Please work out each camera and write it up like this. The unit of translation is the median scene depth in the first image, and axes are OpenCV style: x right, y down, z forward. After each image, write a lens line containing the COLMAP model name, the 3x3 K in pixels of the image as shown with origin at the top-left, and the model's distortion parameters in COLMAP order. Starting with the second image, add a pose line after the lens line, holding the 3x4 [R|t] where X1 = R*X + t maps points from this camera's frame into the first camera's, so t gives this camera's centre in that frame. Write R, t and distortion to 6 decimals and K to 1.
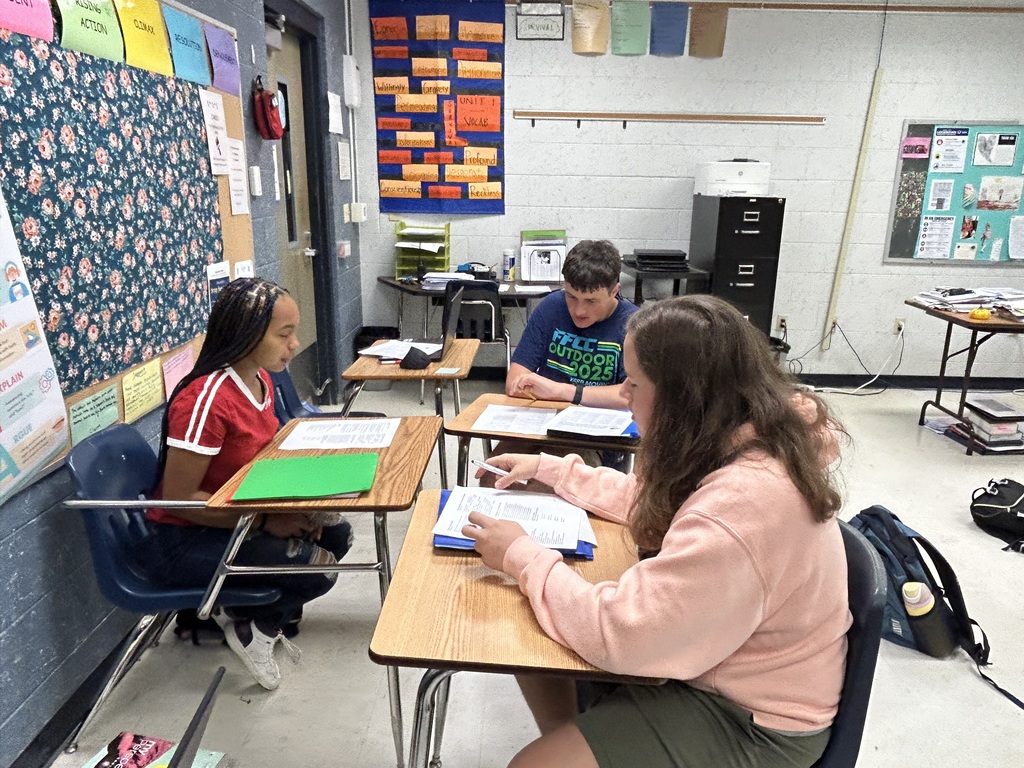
lens RADIAL K [[746.9, 0, 512.0], [0, 746.9, 384.0], [0, 0, 1]] dist [0.003775, -0.001071]
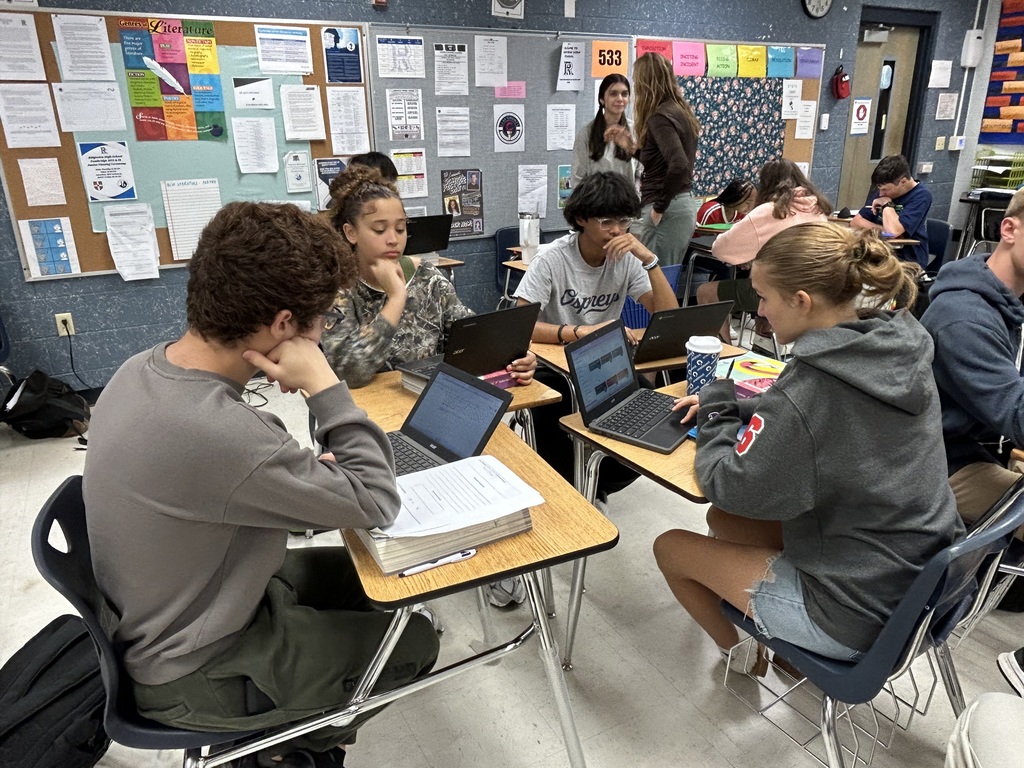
lens RADIAL K [[746.9, 0, 512.0], [0, 746.9, 384.0], [0, 0, 1]] dist [0.003775, -0.001071]
pose [[0.510739, 0.271297, -0.815809, 0.648458], [-0.213334, 0.959221, 0.185430, 0.123297], [0.832847, 0.079333, 0.547788, -0.433033]]
